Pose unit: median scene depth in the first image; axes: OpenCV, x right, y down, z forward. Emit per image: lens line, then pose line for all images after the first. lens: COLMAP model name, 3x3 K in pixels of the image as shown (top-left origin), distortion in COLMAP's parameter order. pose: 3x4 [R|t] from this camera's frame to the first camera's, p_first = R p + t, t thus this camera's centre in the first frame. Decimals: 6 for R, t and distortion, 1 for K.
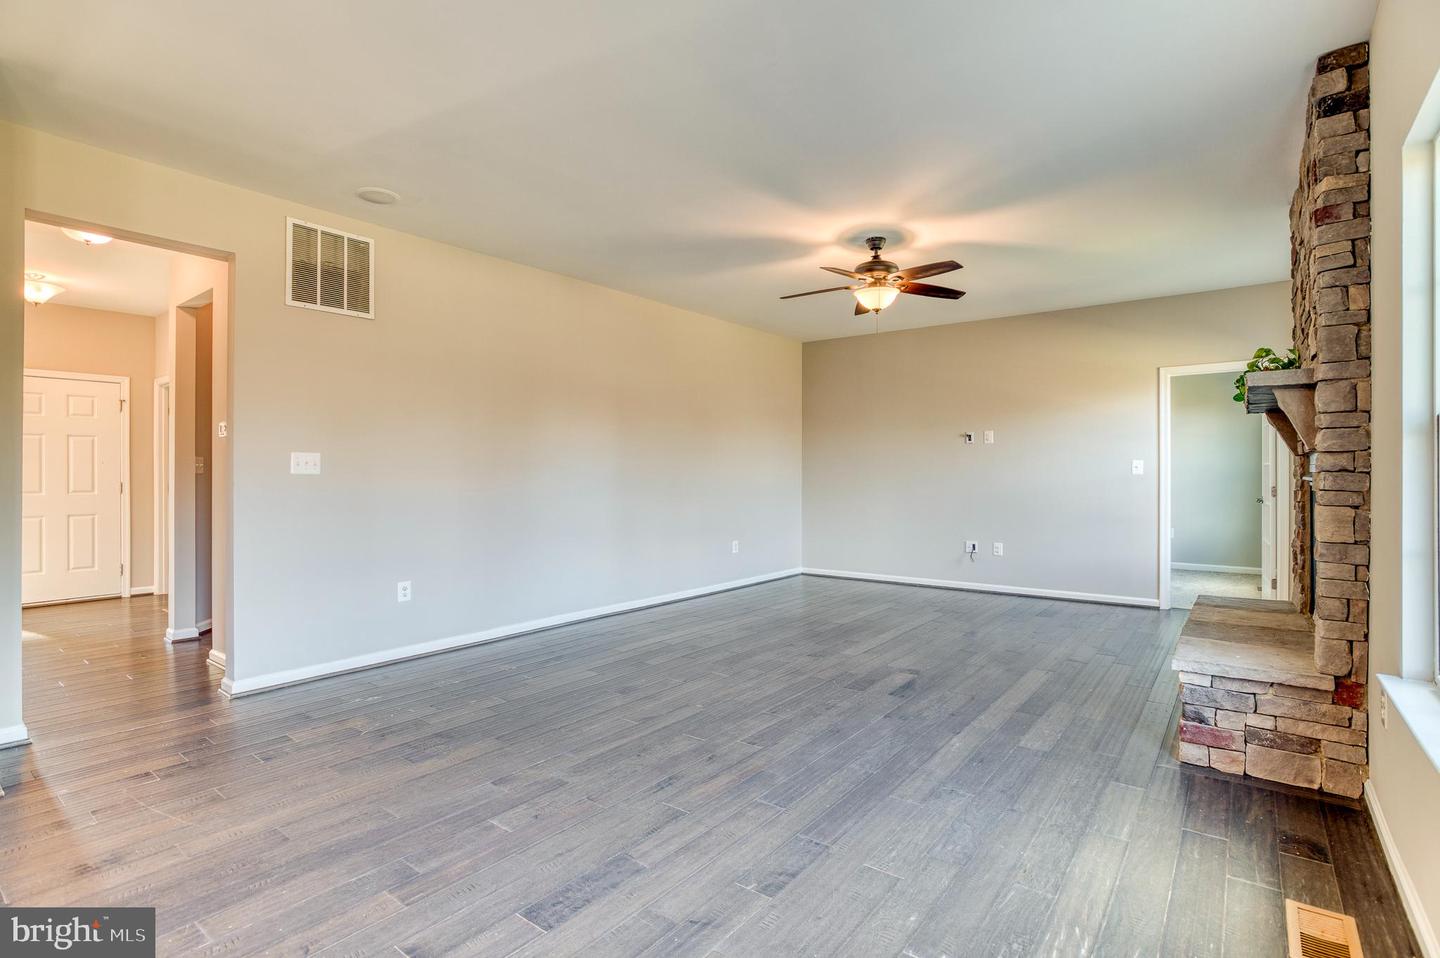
lens RADIAL K [[703.3, 0, 722.3], [0, 703.3, 475.8], [0, 0, 1]] dist [-0.003143, 0.000229]
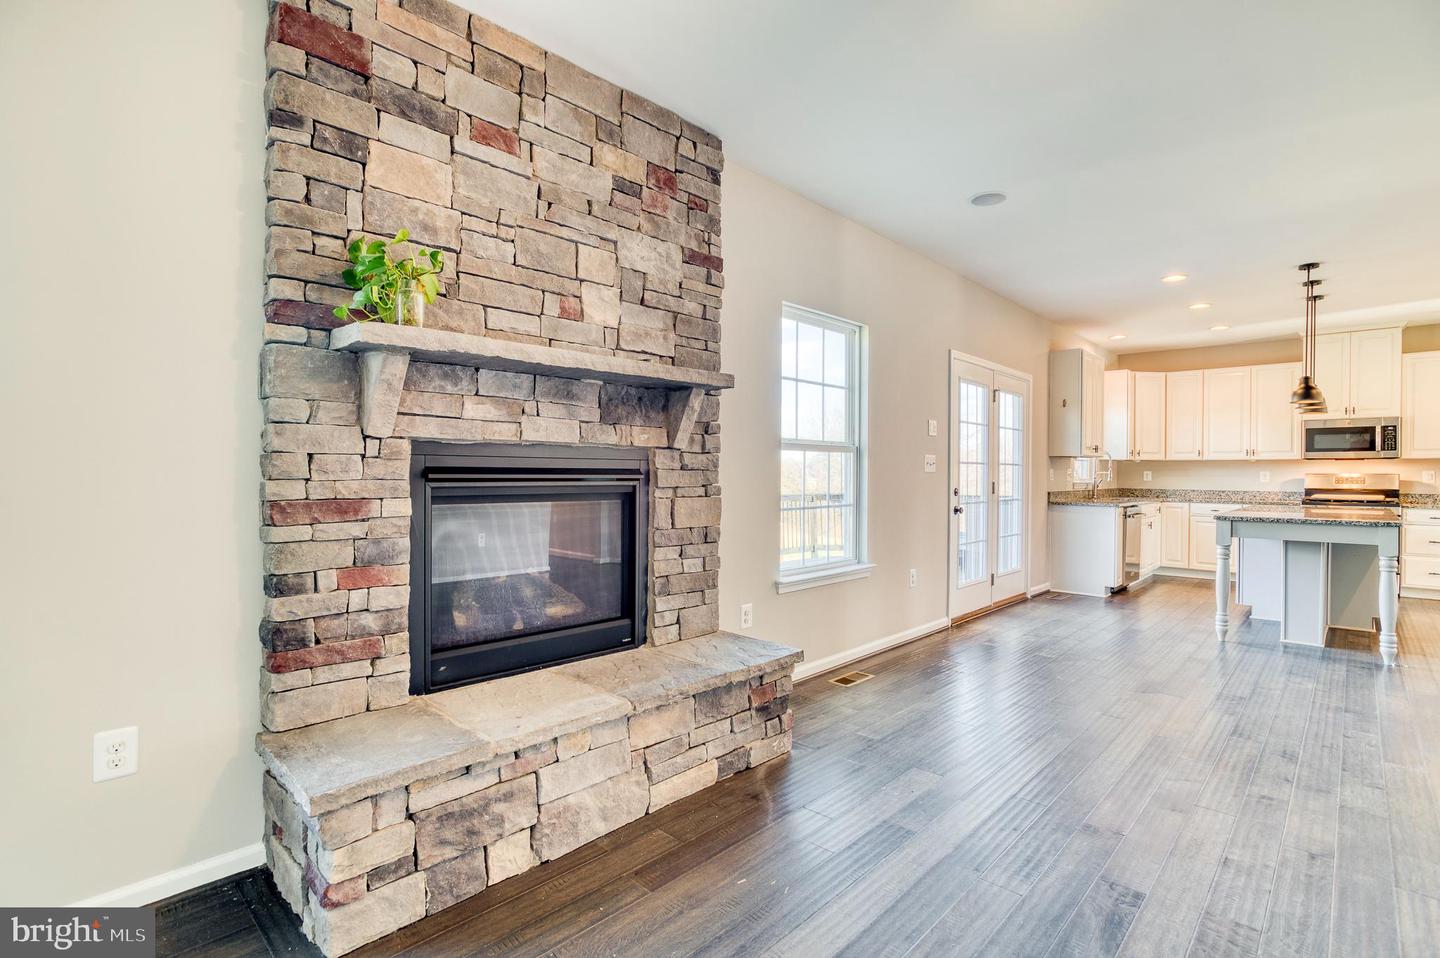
lens RADIAL K [[703.3, 0, 718.3], [0, 703.3, 474.7], [0, 0, 1]] dist [-0.003143, 0.000229]
pose [[-0.995230, -0.002566, 0.097521, 0.592080], [-0.002614, 0.999997, -0.000367, -0.001348], [-0.097519, -0.000620, -0.995233, 1.835218]]
